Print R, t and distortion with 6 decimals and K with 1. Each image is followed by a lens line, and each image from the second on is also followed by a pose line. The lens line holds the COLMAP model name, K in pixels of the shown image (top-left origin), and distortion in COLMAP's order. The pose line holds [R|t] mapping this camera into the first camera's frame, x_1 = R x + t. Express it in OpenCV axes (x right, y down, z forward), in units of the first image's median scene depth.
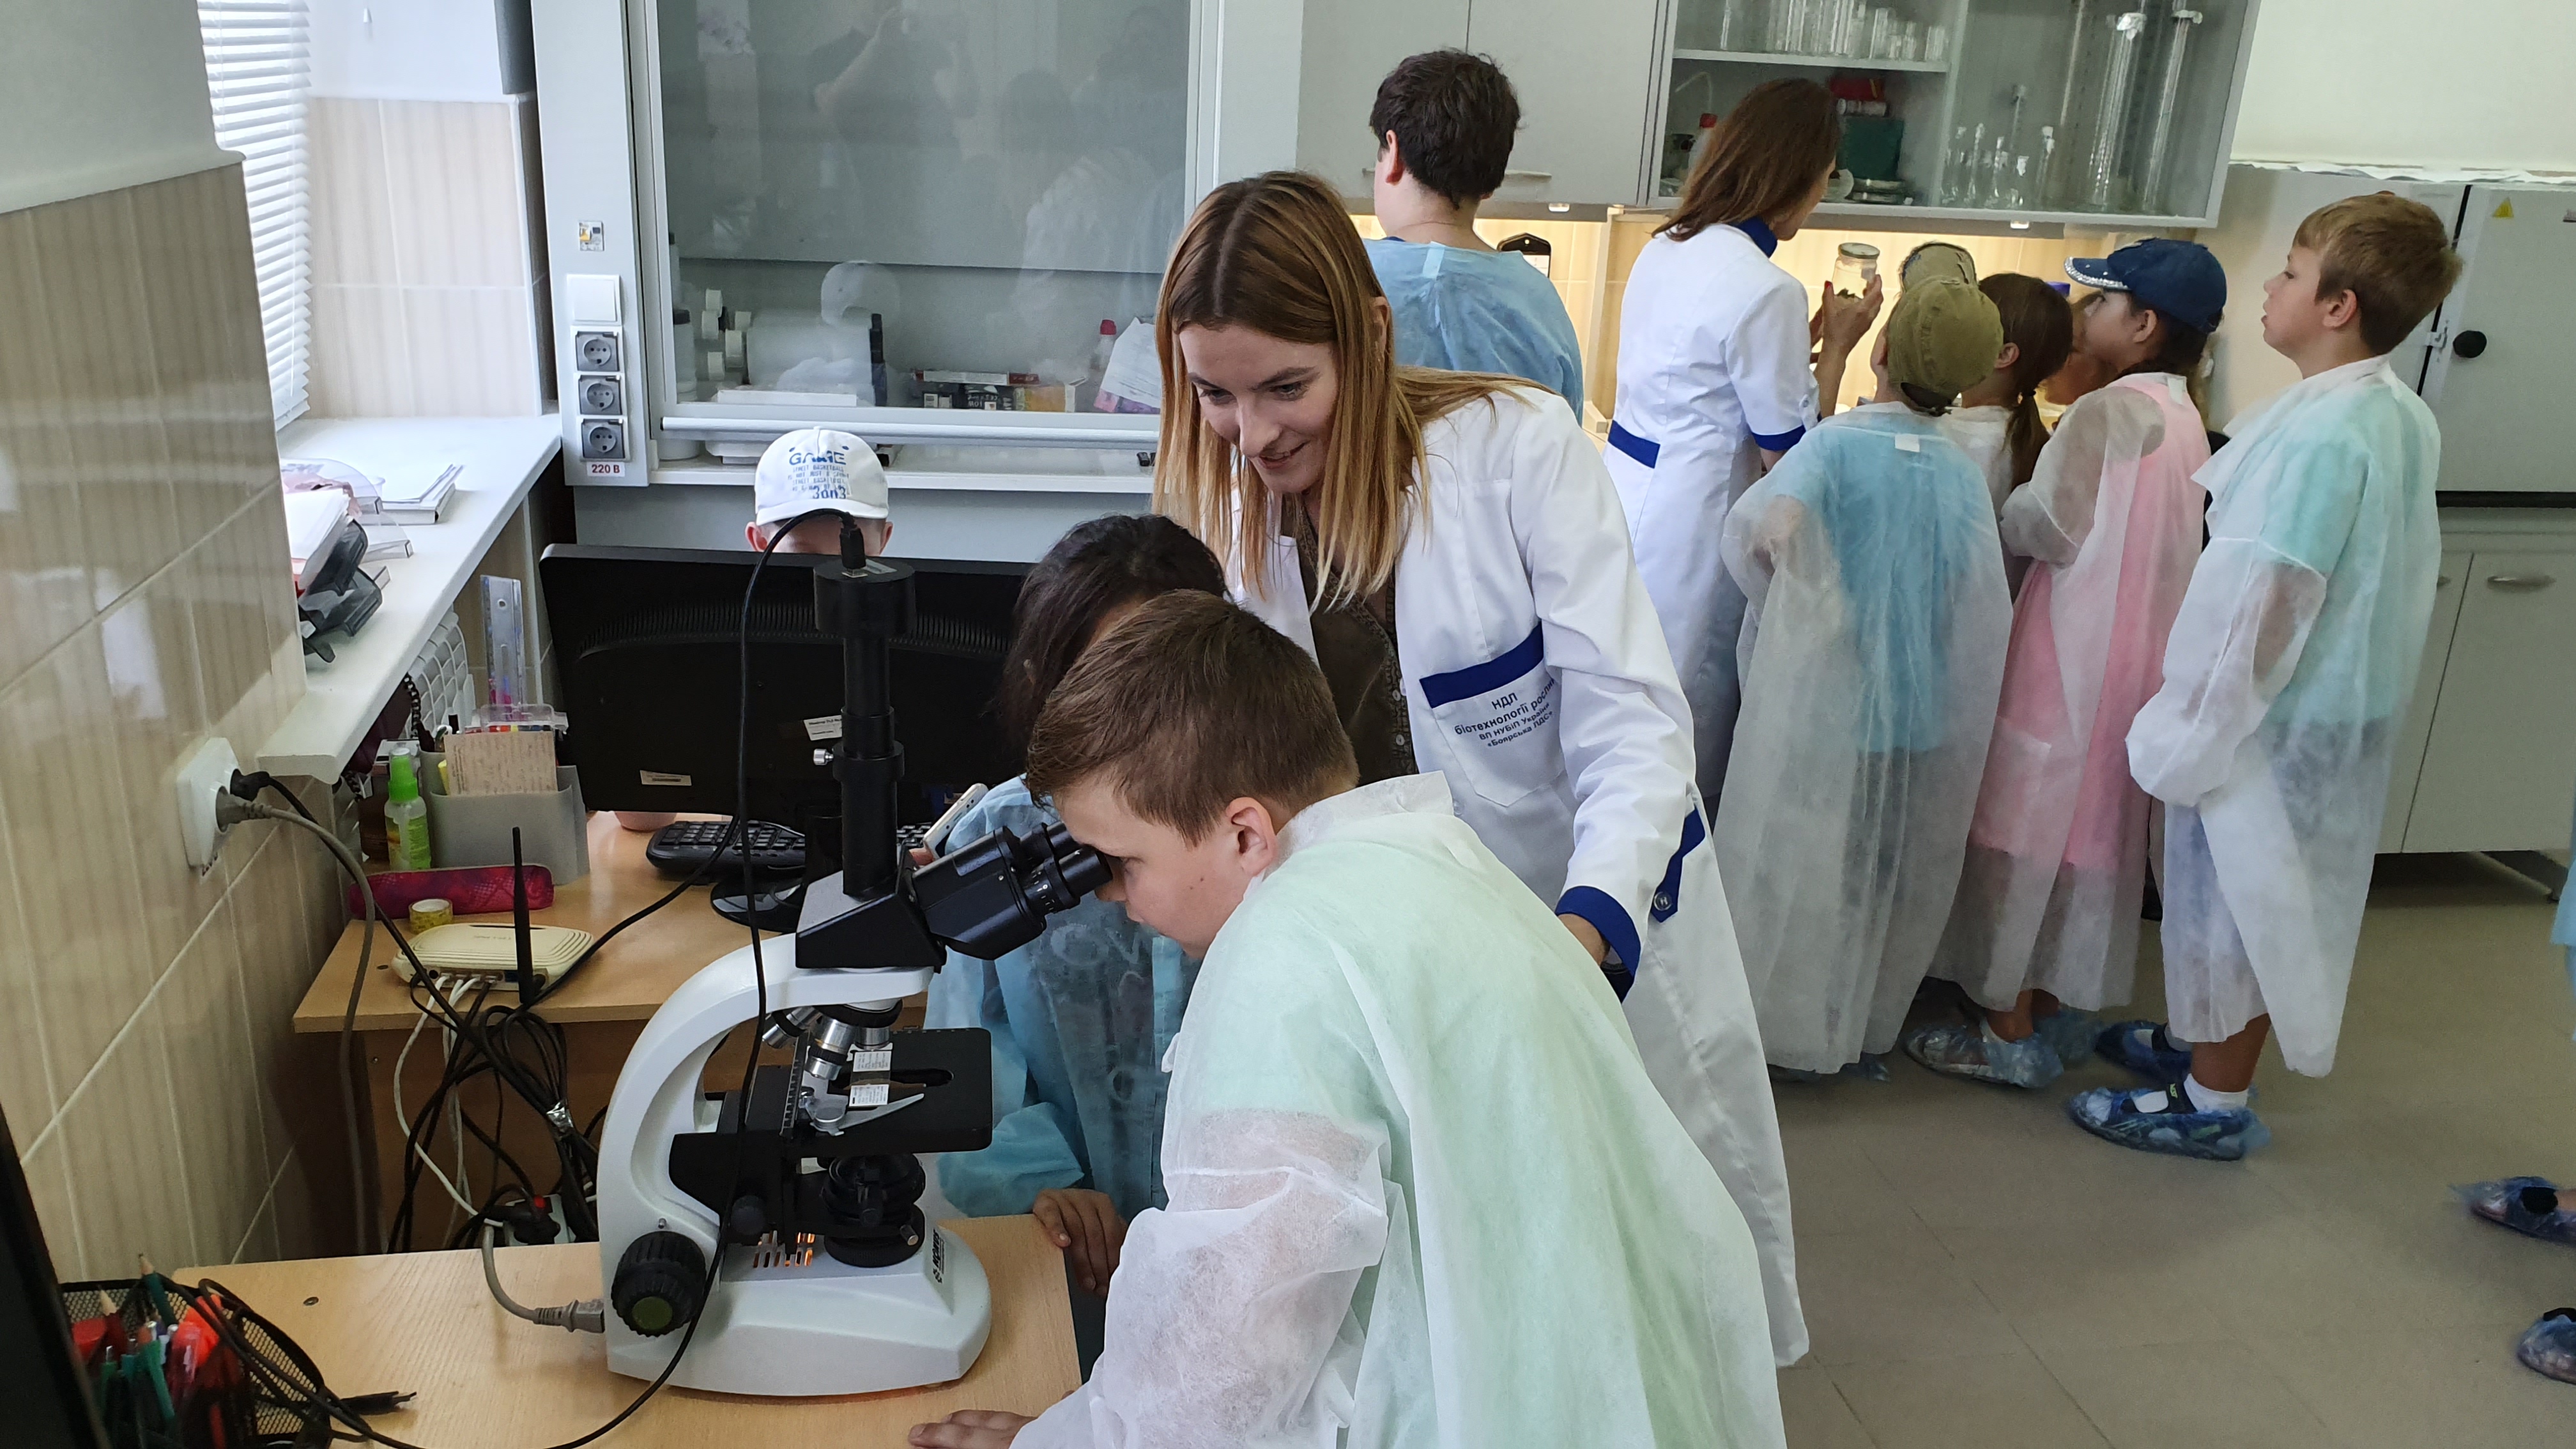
lens RADIAL K [[2007.7, 0, 1288.0], [0, 2007.7, 724.5], [0, 0, 1]] dist [0.000542, 0.001175]
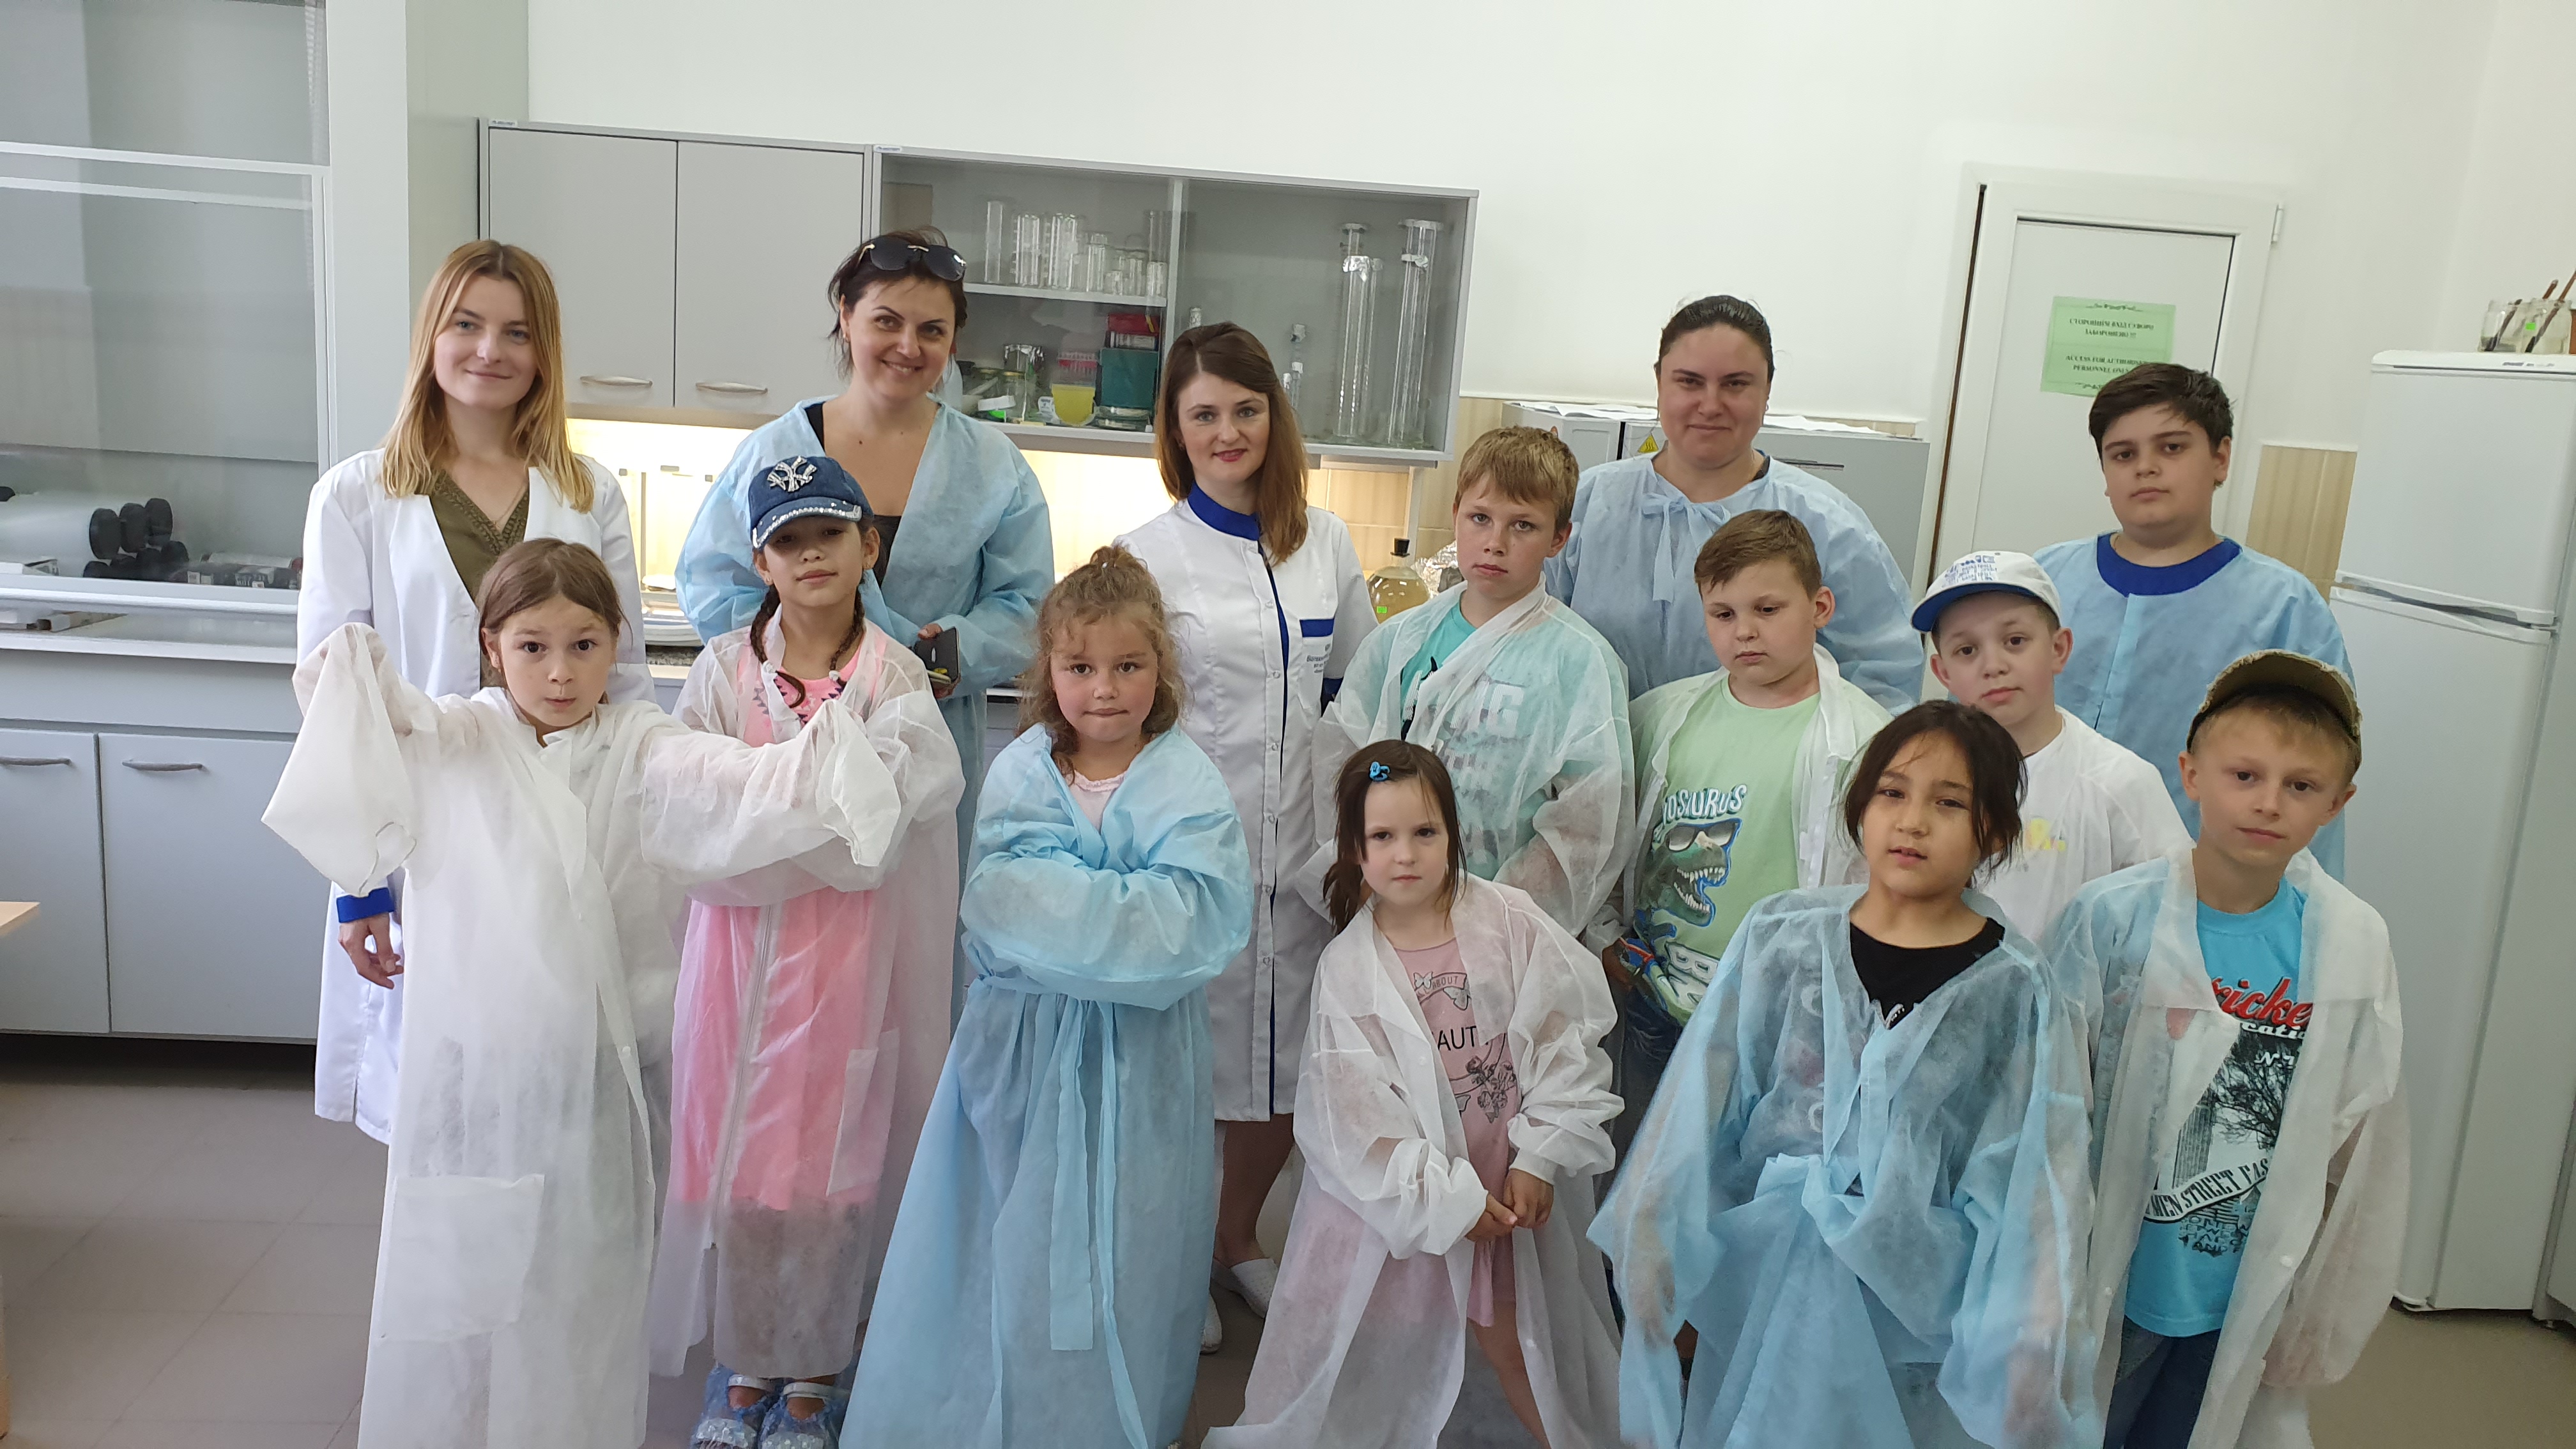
lens RADIAL K [[2007.7, 0, 1288.0], [0, 2007.7, 724.5], [0, 0, 1]] dist [0.000542, 0.001175]
pose [[0.996052, 0.039648, -0.079428, 0.485306], [-0.049481, 0.990804, -0.125932, 0.021881], [0.073704, 0.129365, 0.988854, -0.006966]]
